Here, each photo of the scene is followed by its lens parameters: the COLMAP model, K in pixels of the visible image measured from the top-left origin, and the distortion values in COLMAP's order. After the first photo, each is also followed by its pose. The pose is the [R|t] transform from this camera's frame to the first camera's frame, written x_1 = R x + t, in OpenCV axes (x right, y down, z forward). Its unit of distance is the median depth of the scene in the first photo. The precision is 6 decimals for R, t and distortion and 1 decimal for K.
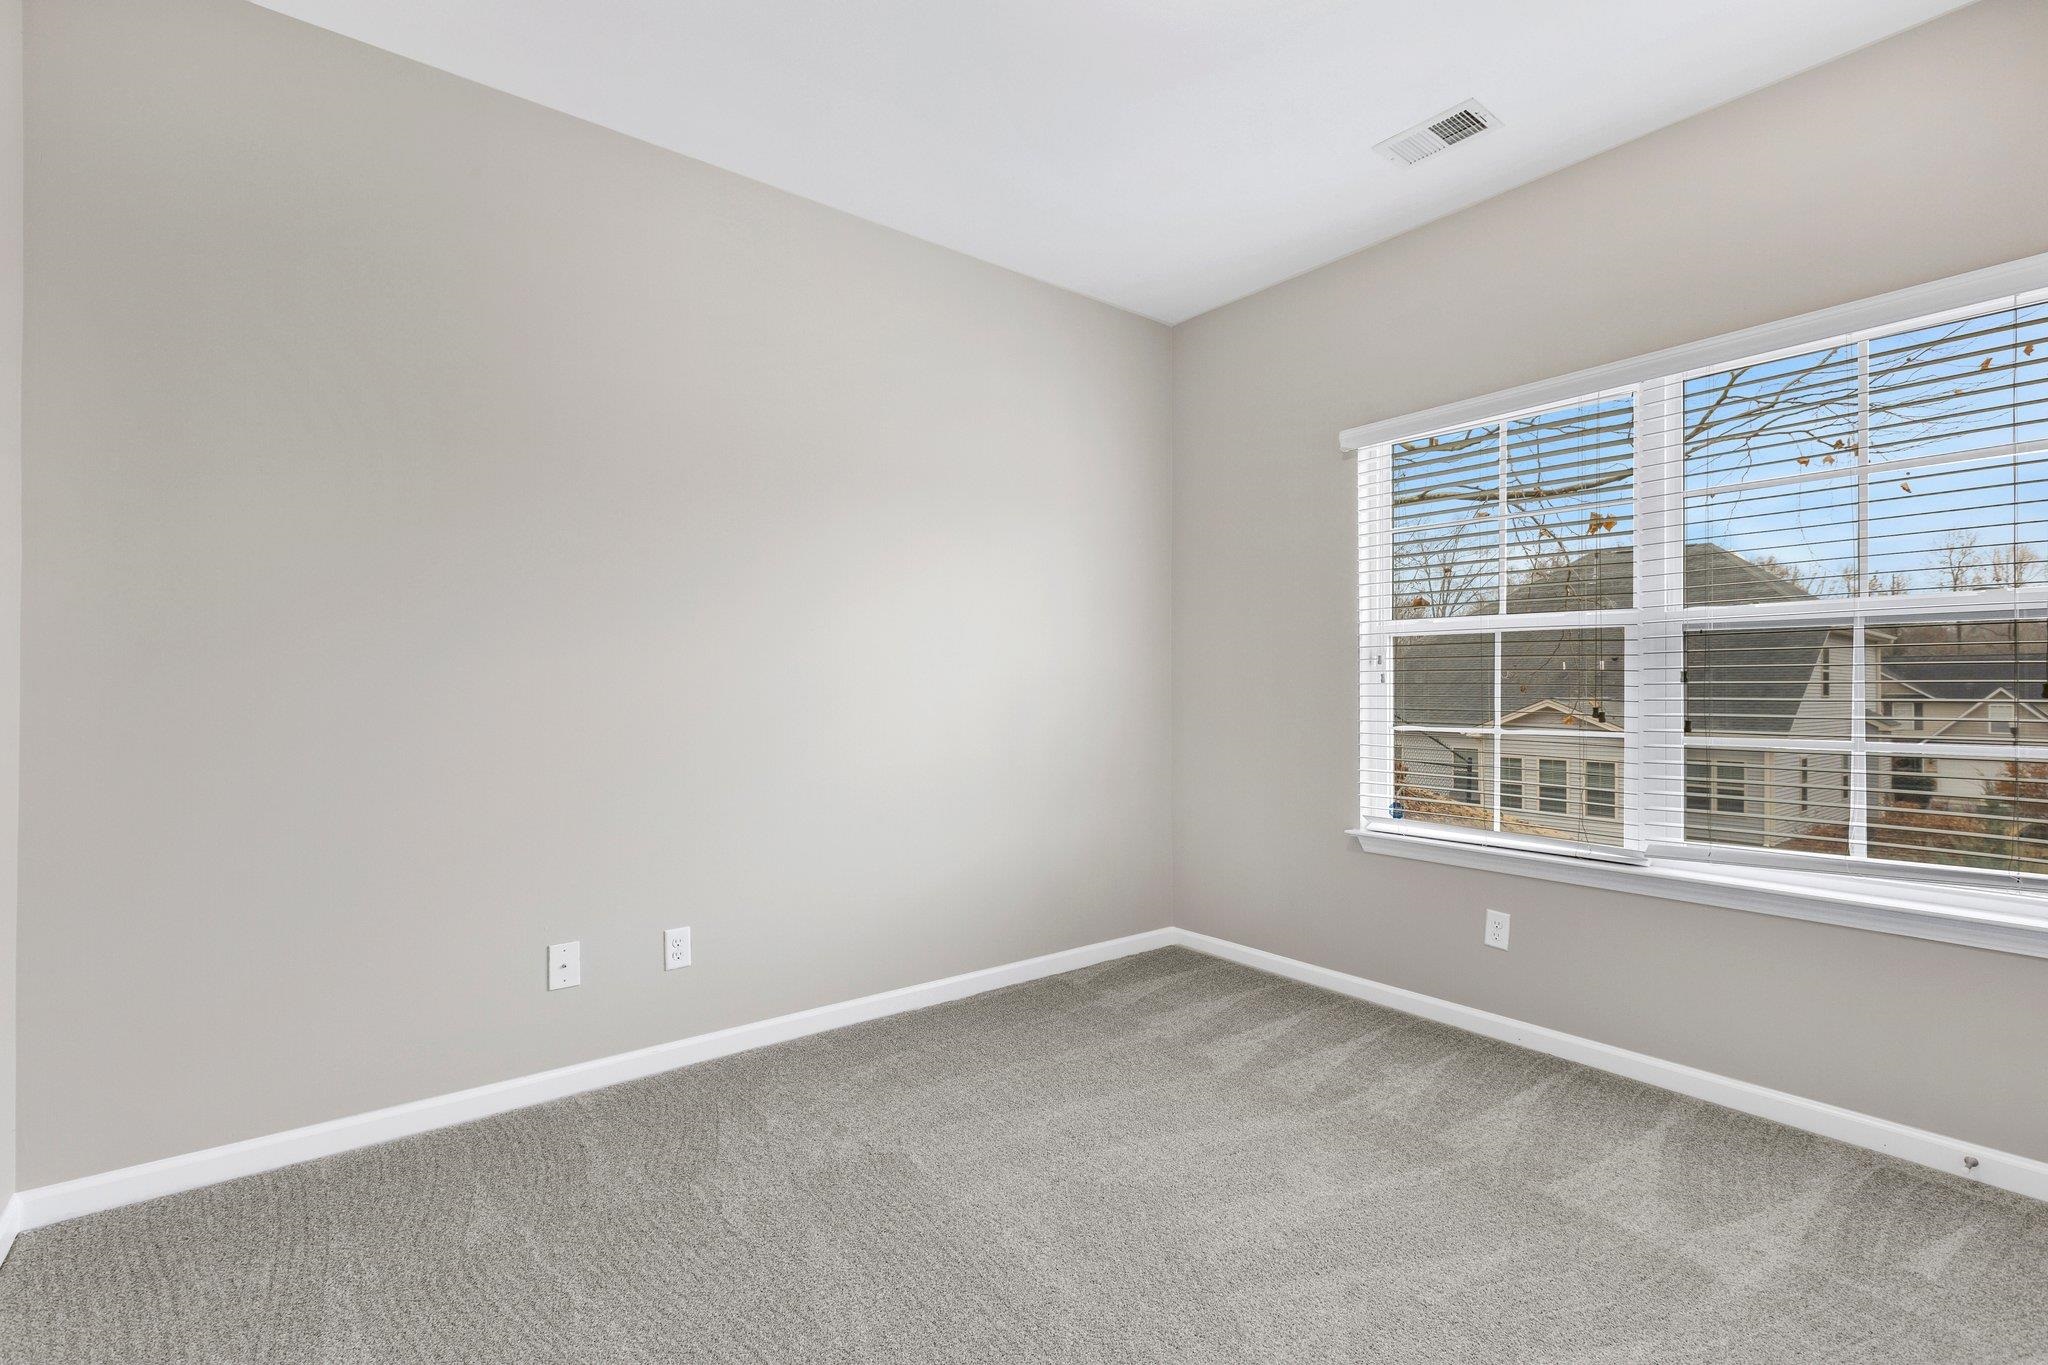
lens RADIAL K [[911.8, 0, 1018.1], [0, 911.8, 674.9], [0, 0, 1]] dist [-0.006802, 0.001796]
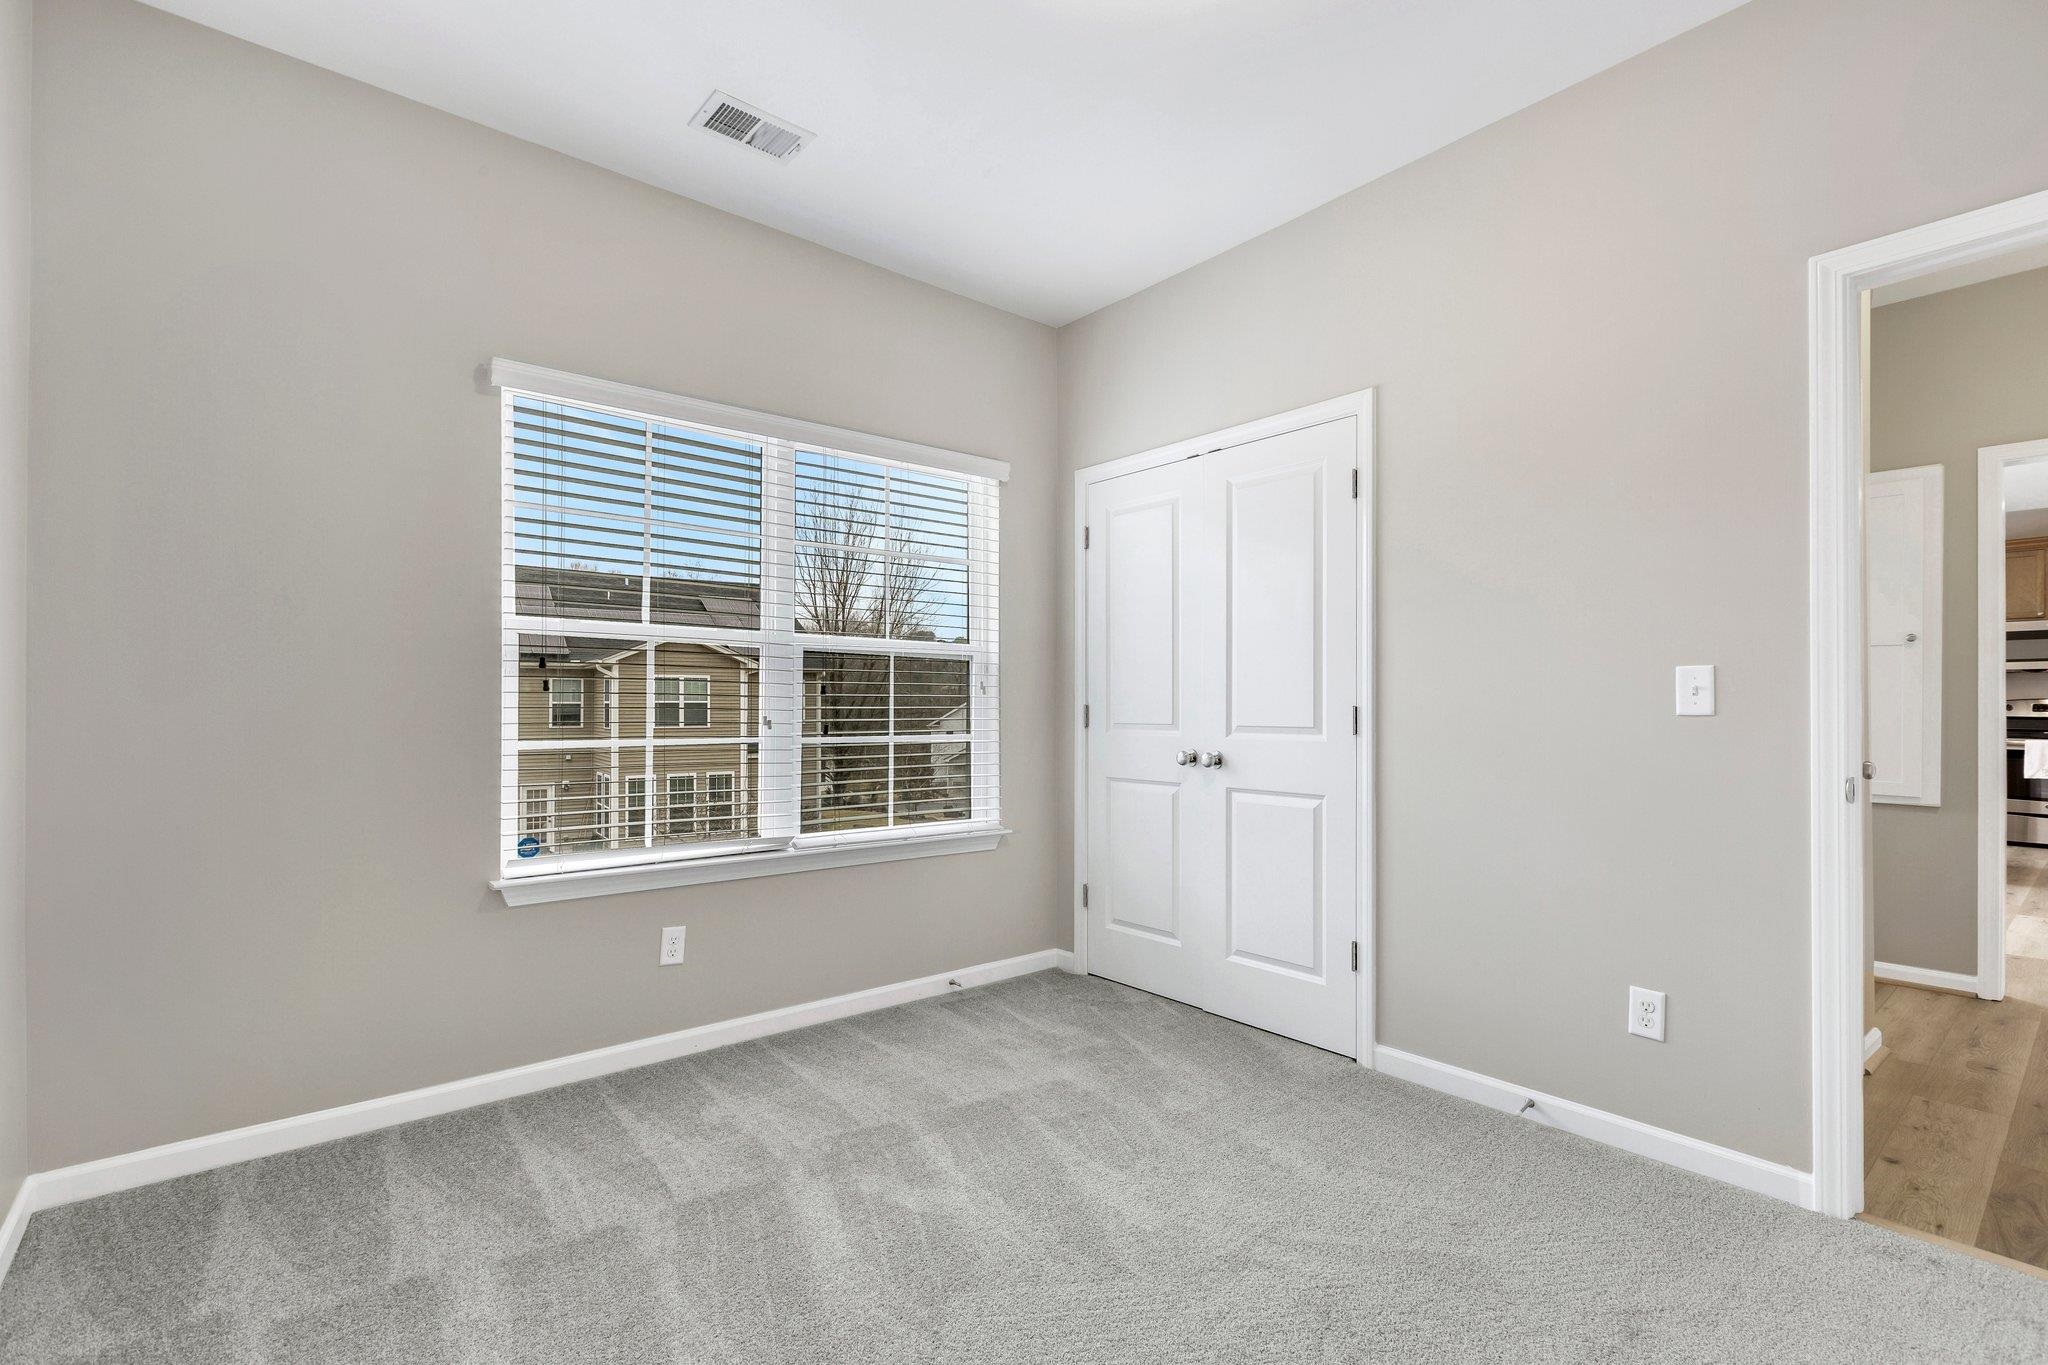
lens RADIAL K [[911.8, 0, 1022.3], [0, 911.8, 695.7], [0, 0, 1]] dist [-0.006802, 0.001796]
pose [[-0.022092, 0.011731, 0.999687, -0.429504], [-0.016181, 0.999796, -0.012090, 0.016634], [-0.999625, -0.016443, -0.021898, 0.608849]]
